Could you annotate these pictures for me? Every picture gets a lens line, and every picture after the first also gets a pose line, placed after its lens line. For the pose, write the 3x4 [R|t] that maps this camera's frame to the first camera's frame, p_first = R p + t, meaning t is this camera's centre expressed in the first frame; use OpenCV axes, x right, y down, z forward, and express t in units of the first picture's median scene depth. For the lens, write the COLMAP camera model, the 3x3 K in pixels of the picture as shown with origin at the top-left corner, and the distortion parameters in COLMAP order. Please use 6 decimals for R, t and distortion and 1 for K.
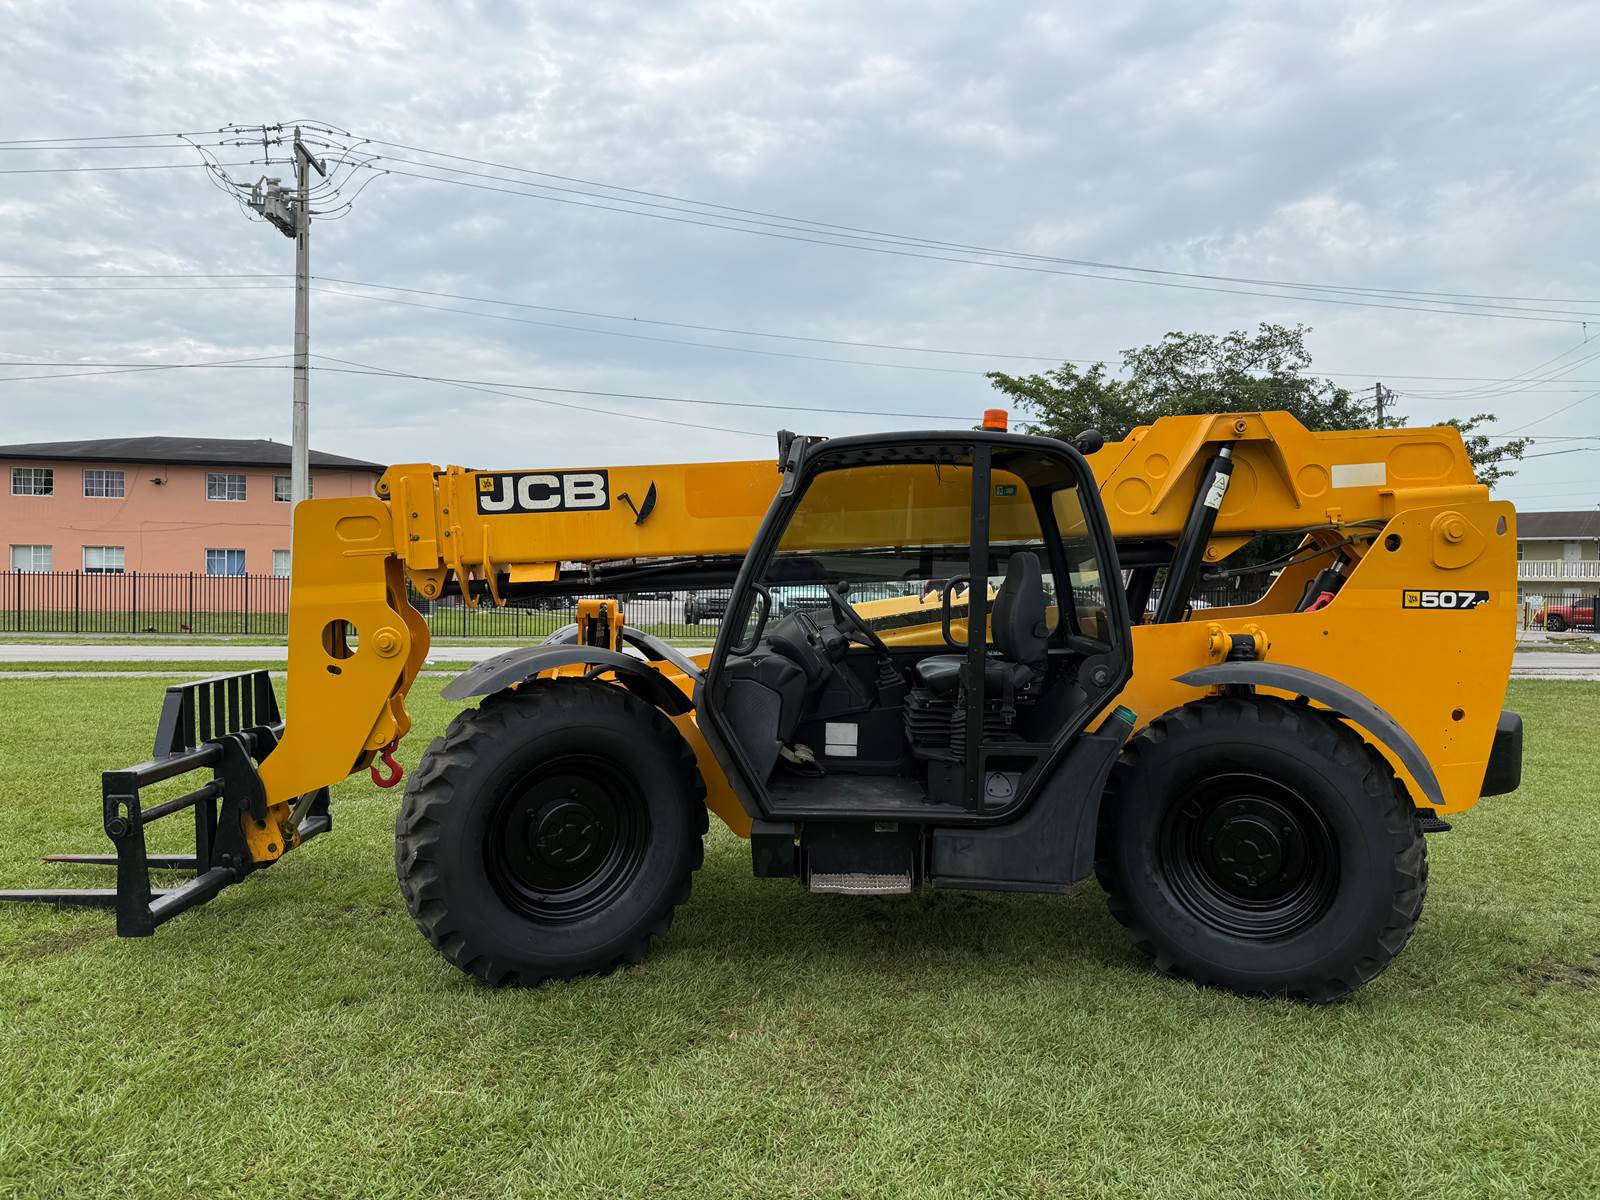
lens RADIAL K [[1127.7, 0, 800.0], [0, 1127.7, 600.0], [0, 0, 1]] dist [0.016776, -0.039216]
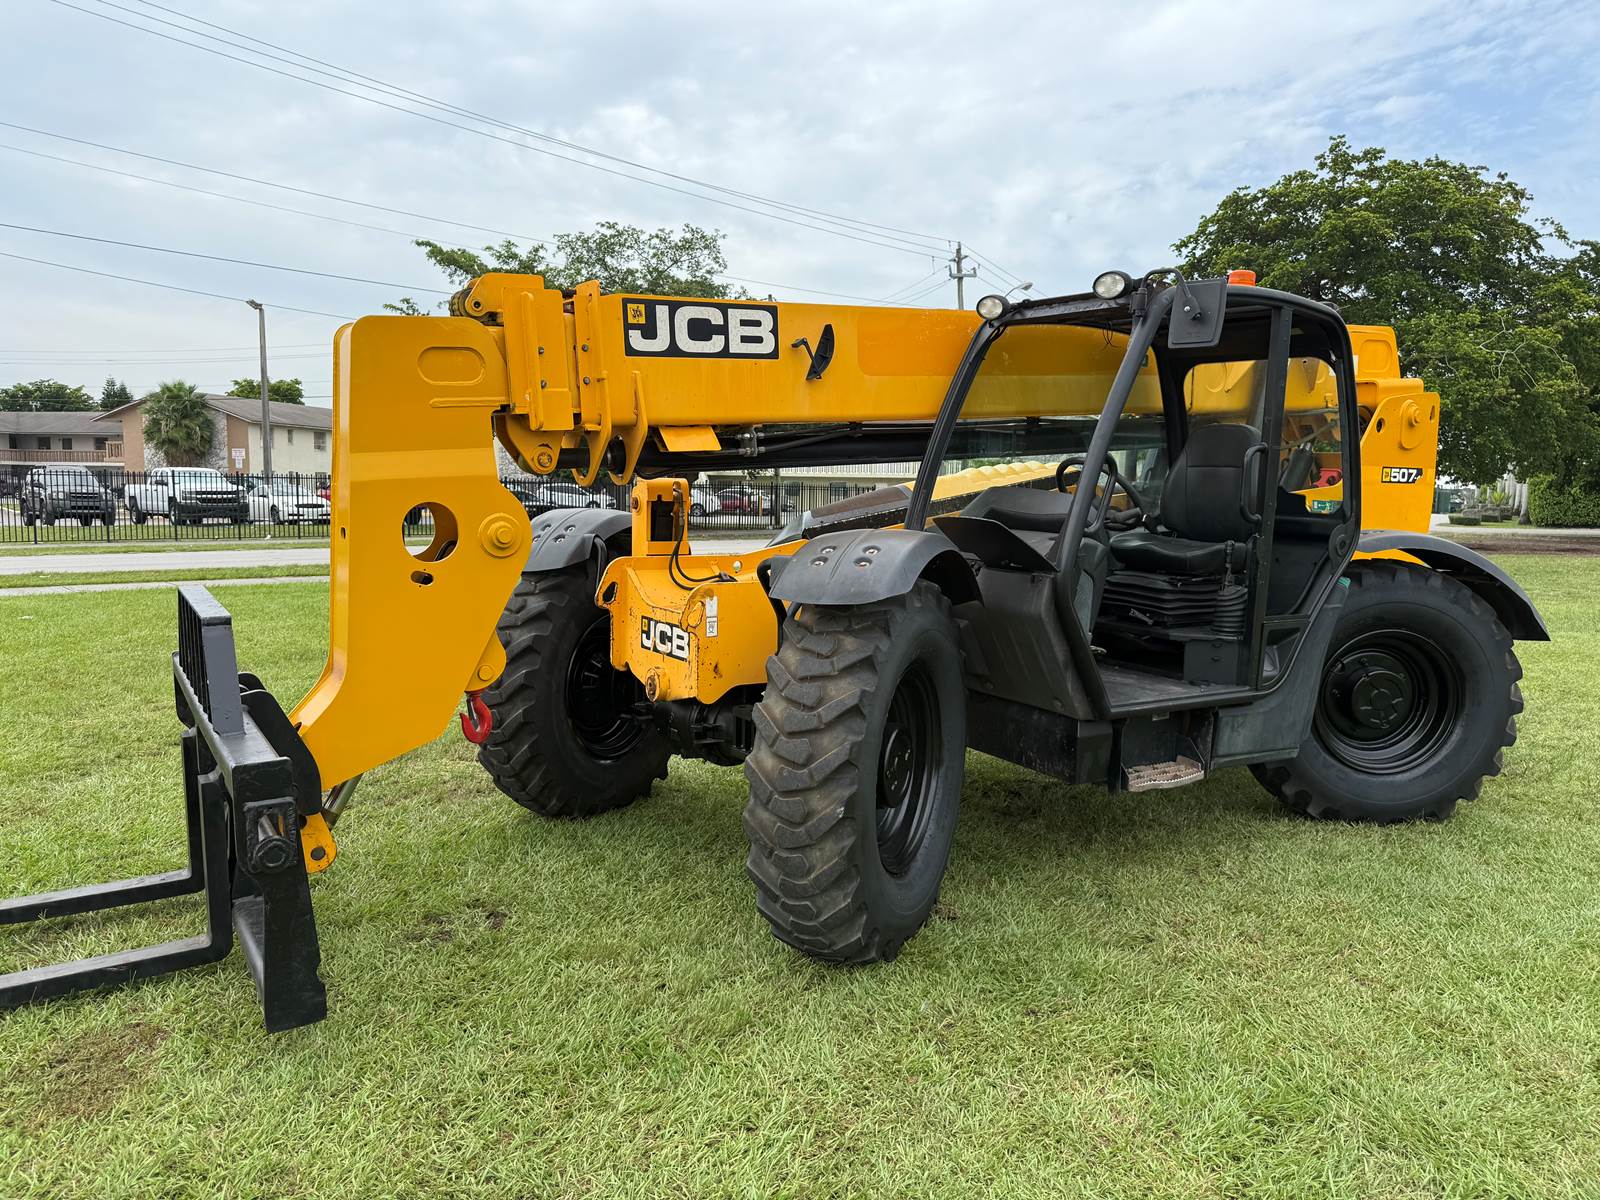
lens RADIAL K [[1138.7, 0, 804.3], [0, 1138.7, 610.0], [0, 0, 1]] dist [0.013645, -0.004879]
pose [[0.833523, -0.064215, 0.548741, -0.595343], [0.010883, 0.994938, 0.099899, 0.013323], [-0.552378, -0.077296, 0.830002, 0.327675]]
